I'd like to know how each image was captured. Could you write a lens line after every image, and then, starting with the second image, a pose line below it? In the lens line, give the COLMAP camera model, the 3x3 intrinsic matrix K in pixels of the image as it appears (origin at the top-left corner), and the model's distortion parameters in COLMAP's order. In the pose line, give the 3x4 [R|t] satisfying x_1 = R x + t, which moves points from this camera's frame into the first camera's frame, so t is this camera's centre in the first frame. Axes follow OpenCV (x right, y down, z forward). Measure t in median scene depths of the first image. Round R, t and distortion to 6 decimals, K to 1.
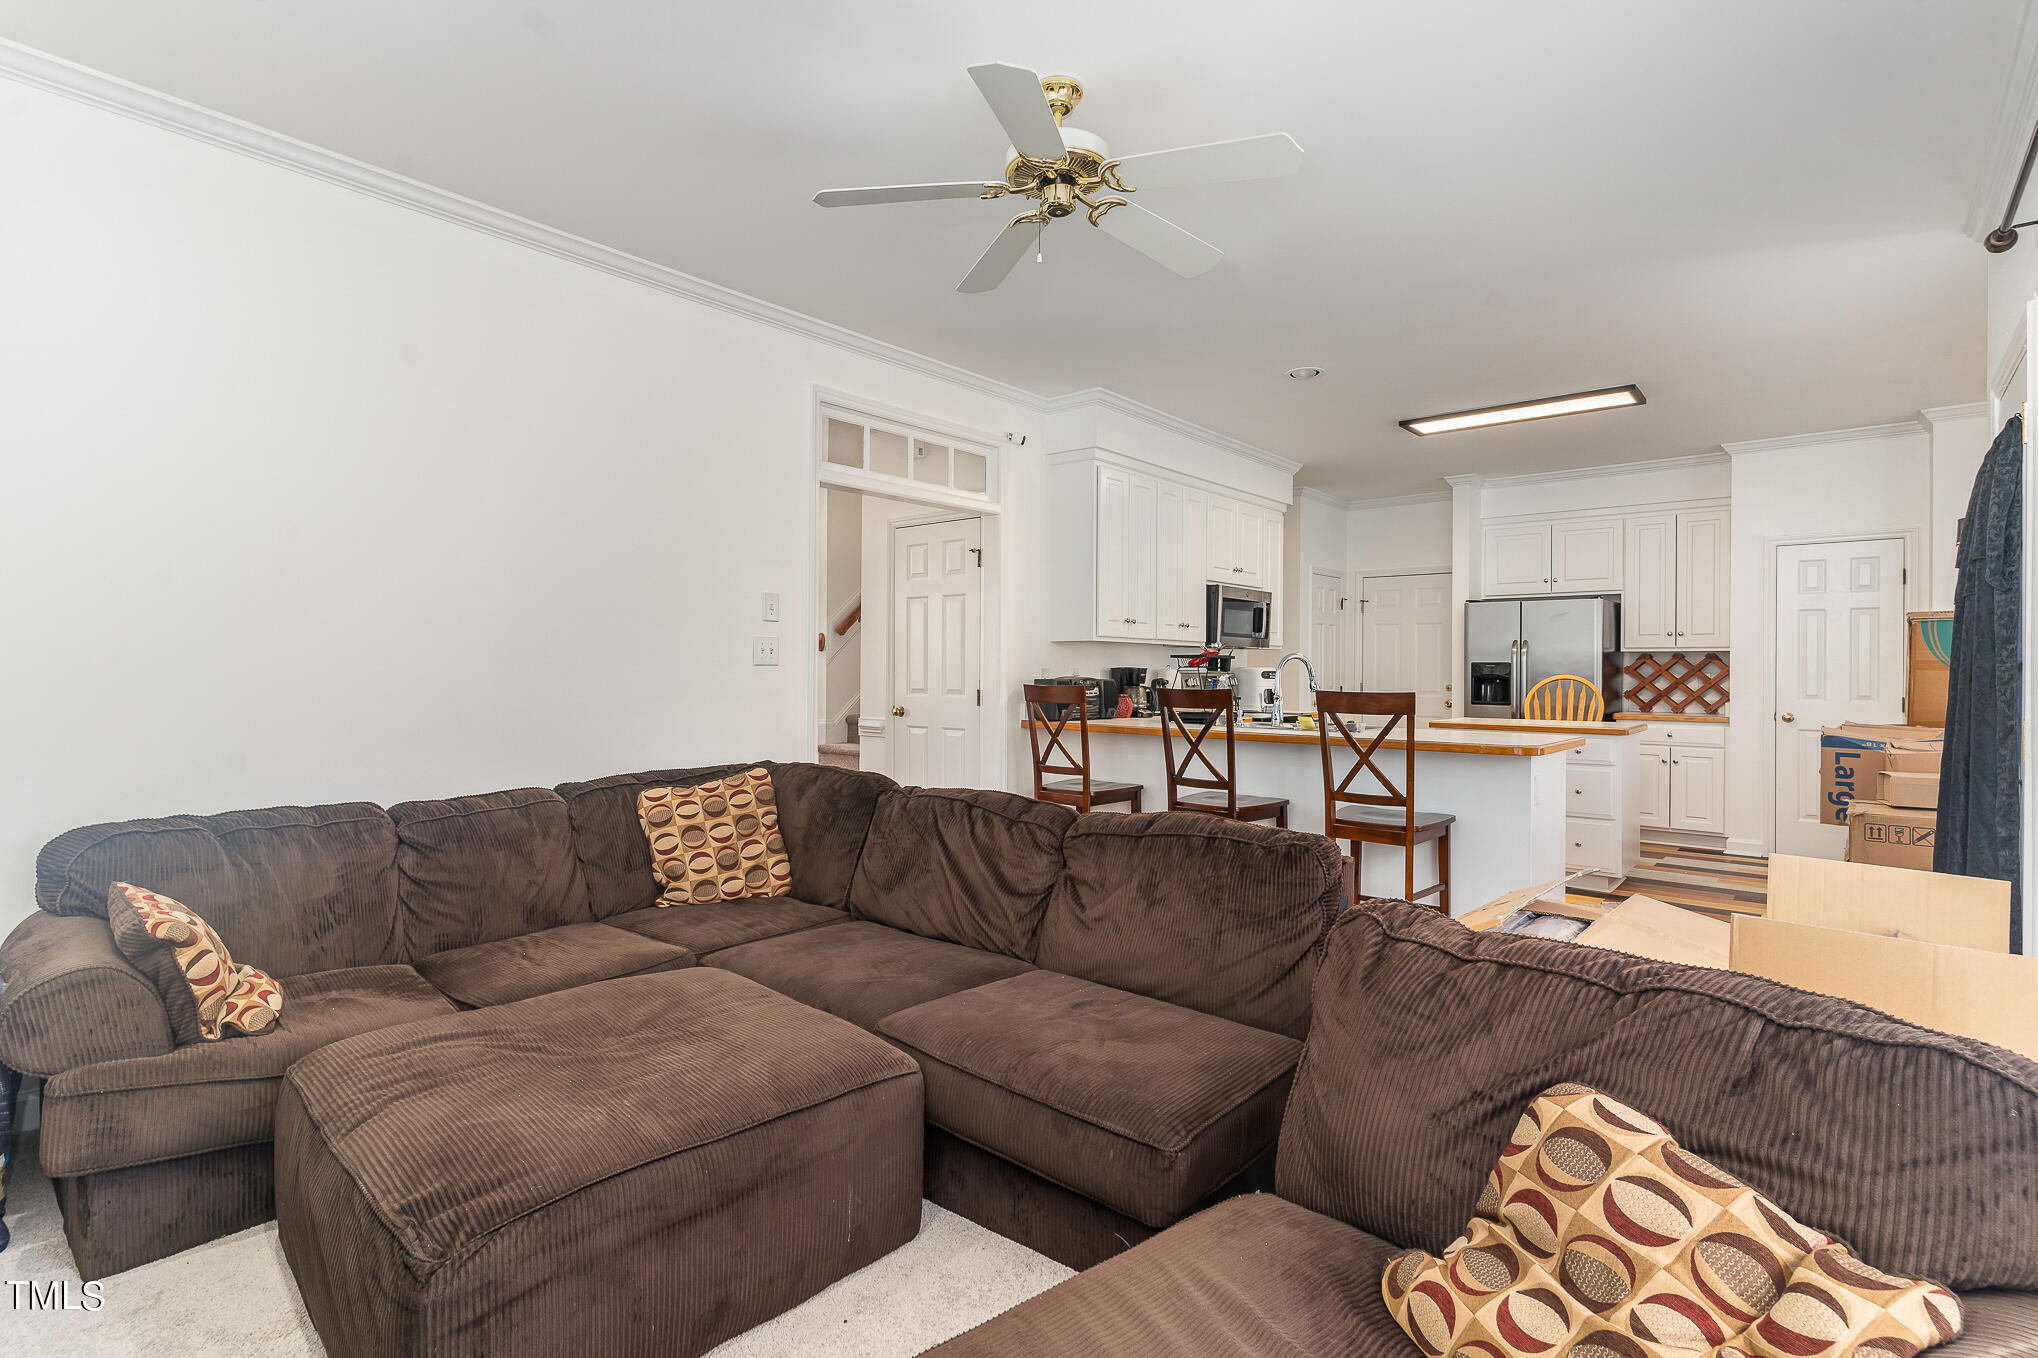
lens RADIAL K [[931.3, 0, 1022.2], [0, 931.3, 677.9], [0, 0, 1]] dist [0.000498, -0.000058]
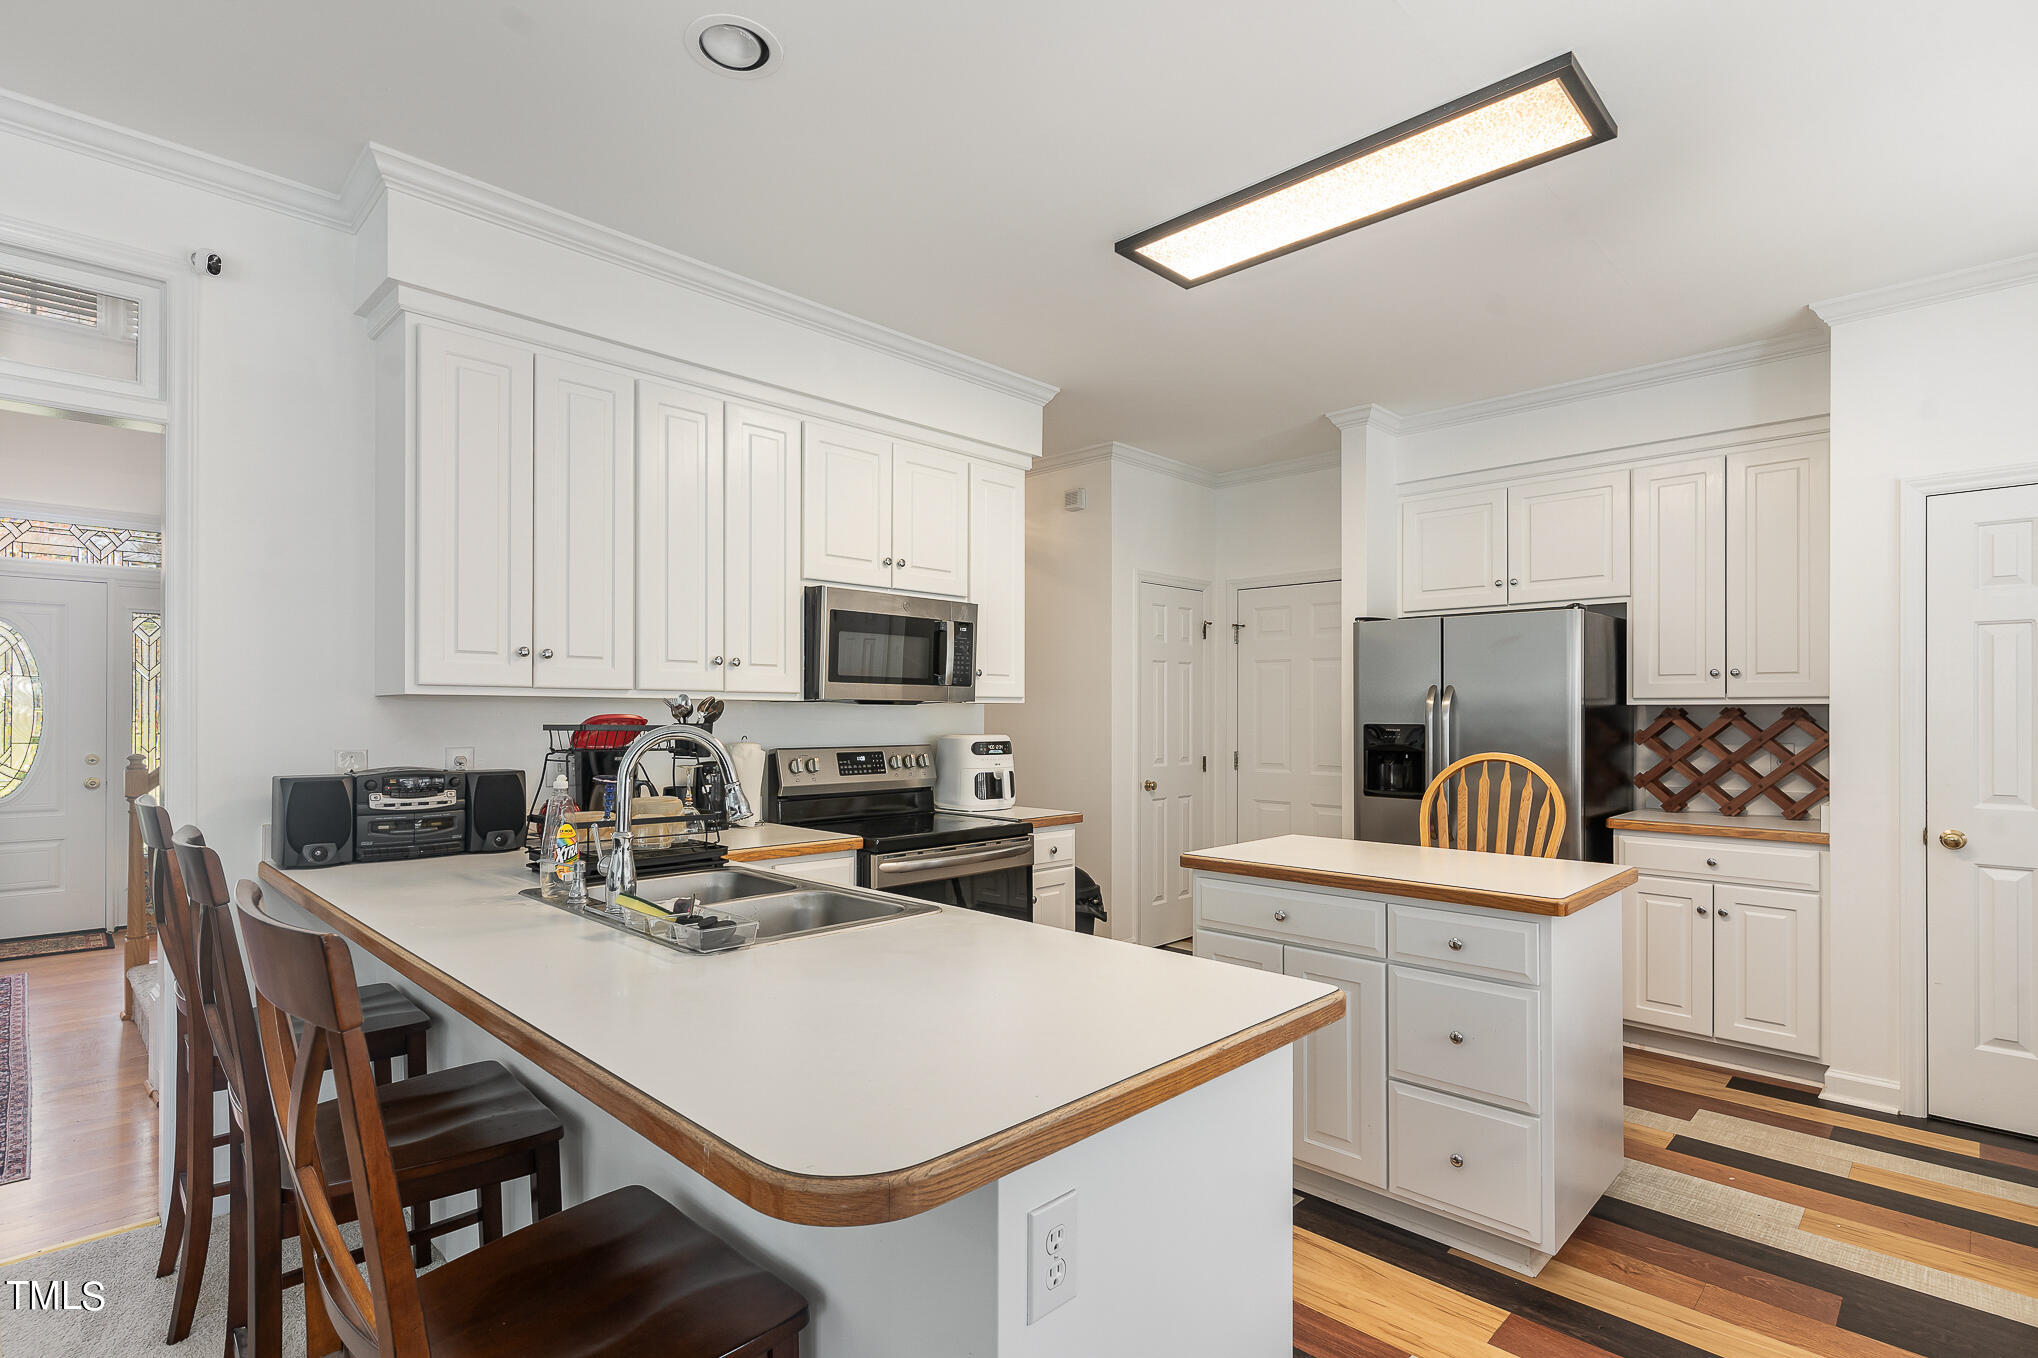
lens RADIAL K [[991.6, 0, 977.1], [0, 991.6, 718.8], [0, 0, 1]] dist [0.001192, -0.000214]
pose [[0.997886, -0.002671, -0.064936, 0.296426], [0.002265, 0.999977, -0.006323, -0.017429], [0.064951, 0.006163, 0.997869, 0.384356]]
